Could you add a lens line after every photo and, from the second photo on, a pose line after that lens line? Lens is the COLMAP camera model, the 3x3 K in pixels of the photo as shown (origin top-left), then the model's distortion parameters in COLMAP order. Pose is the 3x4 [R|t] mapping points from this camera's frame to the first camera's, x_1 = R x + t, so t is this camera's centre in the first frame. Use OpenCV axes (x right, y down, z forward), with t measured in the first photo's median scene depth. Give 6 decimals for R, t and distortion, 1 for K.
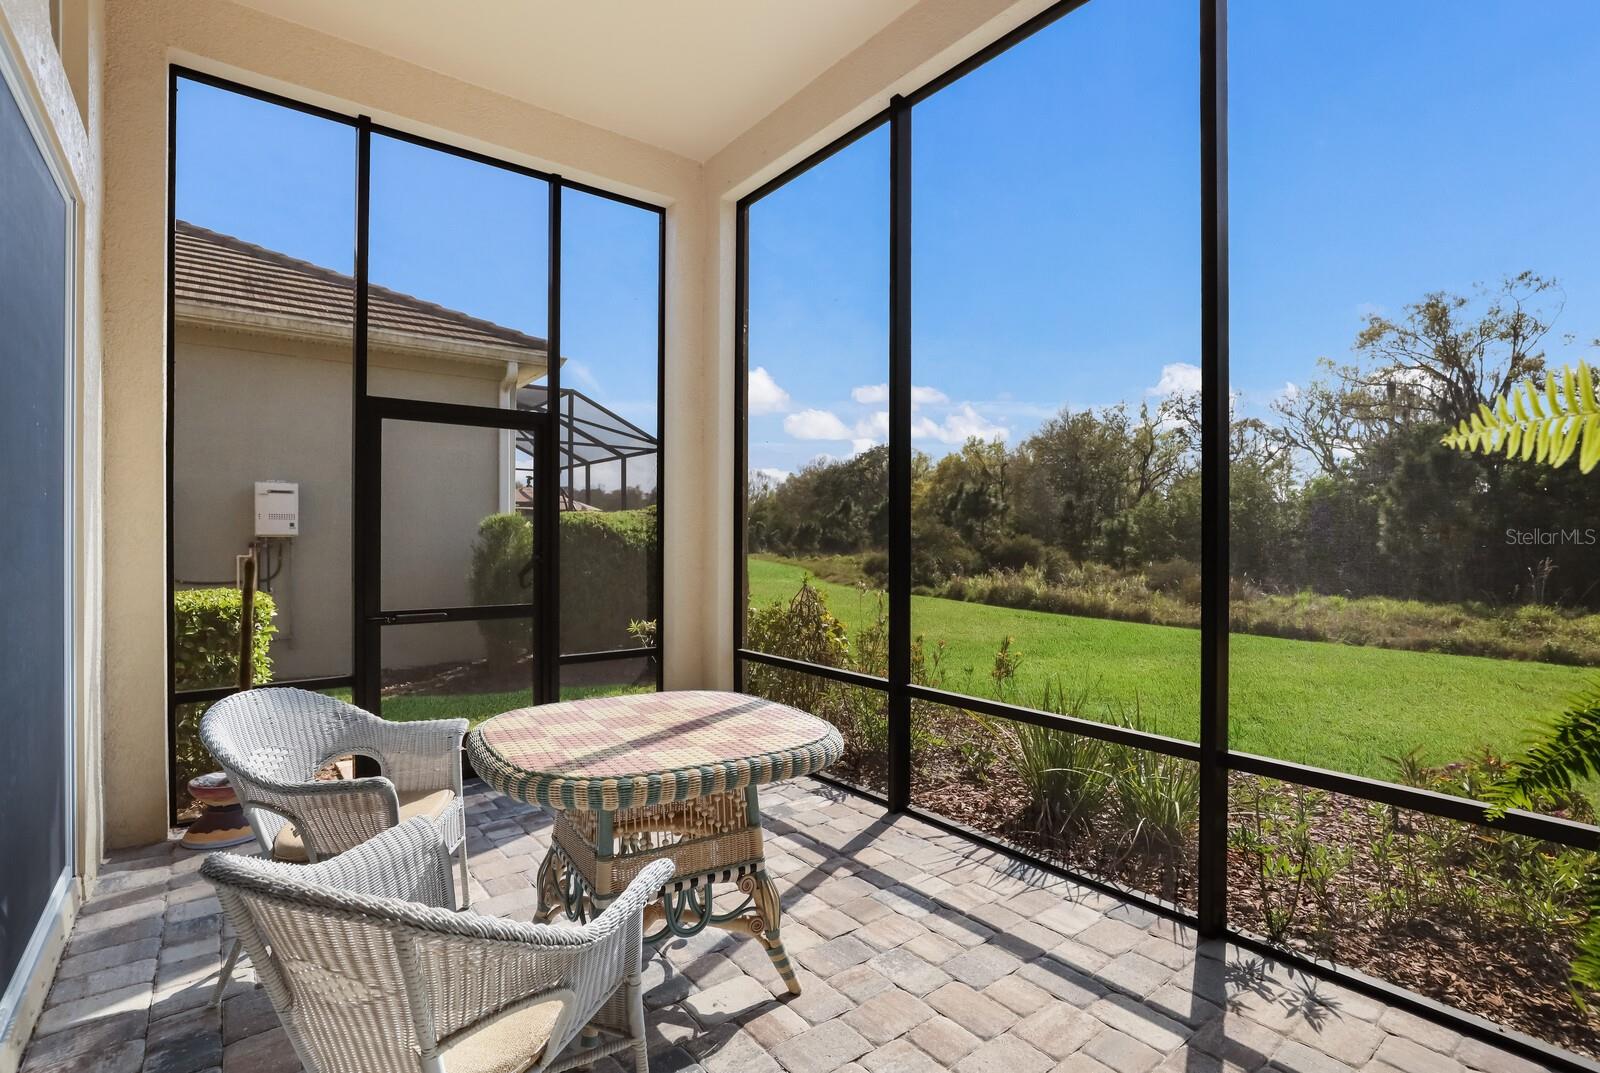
lens RADIAL K [[736.8, 0, 803.3], [0, 736.8, 542.3], [0, 0, 1]] dist [-0.023248, 0.006295]
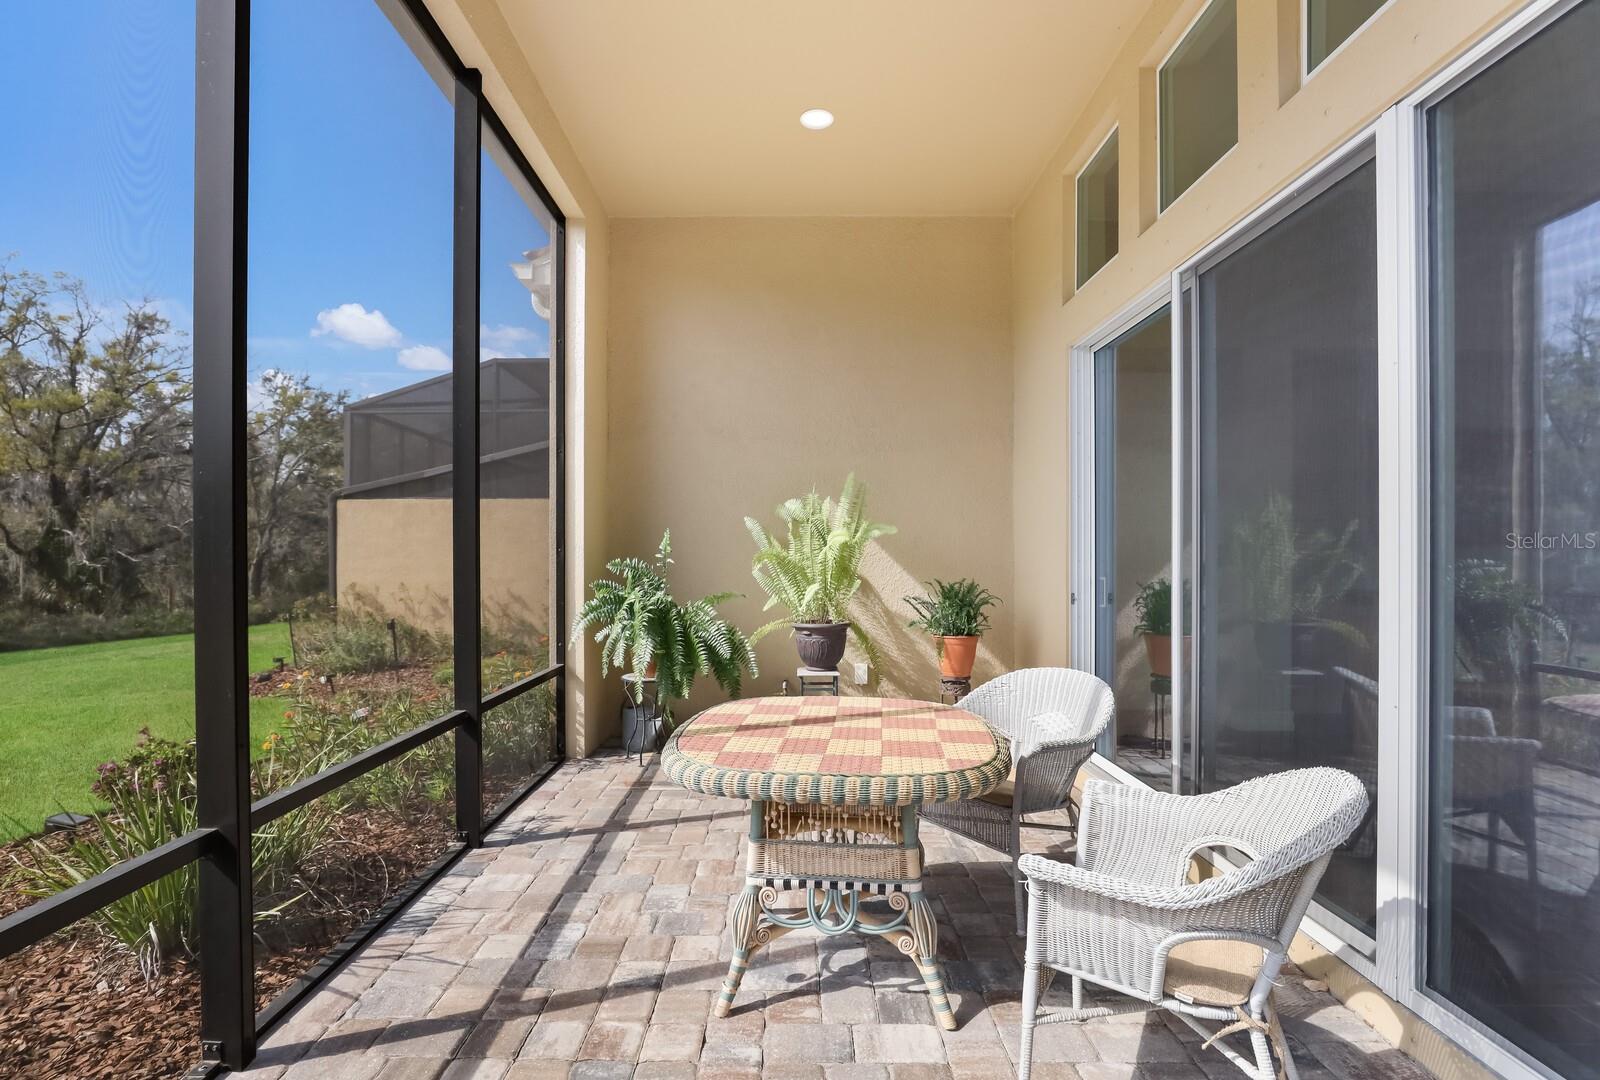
lens RADIAL K [[738.8, 0, 797.9], [0, 738.8, 549.8], [0, 0, 1]] dist [-0.023074, 0.002444]
pose [[-0.768450, -0.010921, 0.639817, -0.716907], [-0.006026, 0.999934, 0.009831, -0.015383], [-0.639882, 0.003699, -0.768464, 1.597254]]
